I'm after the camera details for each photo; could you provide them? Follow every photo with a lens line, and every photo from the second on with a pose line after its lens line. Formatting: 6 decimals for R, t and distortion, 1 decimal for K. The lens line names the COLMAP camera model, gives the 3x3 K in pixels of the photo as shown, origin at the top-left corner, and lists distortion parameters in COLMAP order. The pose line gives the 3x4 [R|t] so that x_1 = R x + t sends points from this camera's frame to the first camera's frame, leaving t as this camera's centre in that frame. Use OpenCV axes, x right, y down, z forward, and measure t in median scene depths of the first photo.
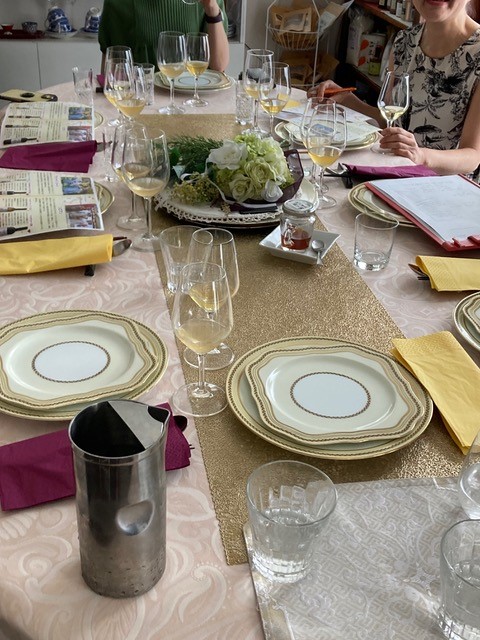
lens RADIAL K [[740.4, 0, 235.0], [0, 740.4, 314.1], [0, 0, 1]] dist [0.013567, 0.000000]
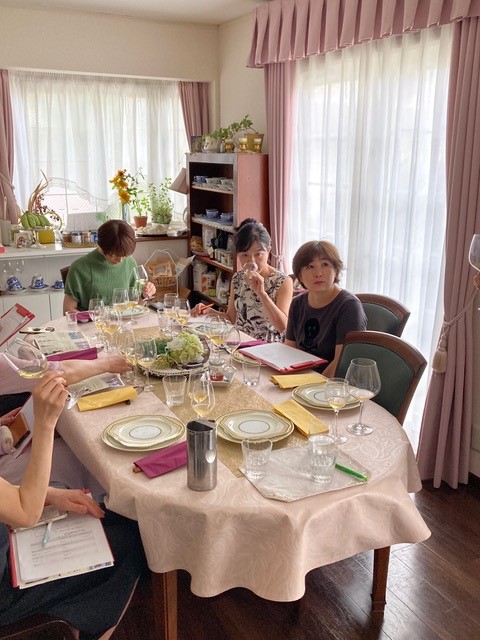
lens RADIAL K [[624.8, 0, 242.0], [0, 624.8, 320.2], [0, 0, 1]] dist [0.001292, 0.000000]
pose [[0.958141, -0.109254, 0.264630, -0.293736], [0.174945, 0.955104, -0.239103, 0.179526], [-0.226626, 0.275390, 0.934238, -0.725459]]
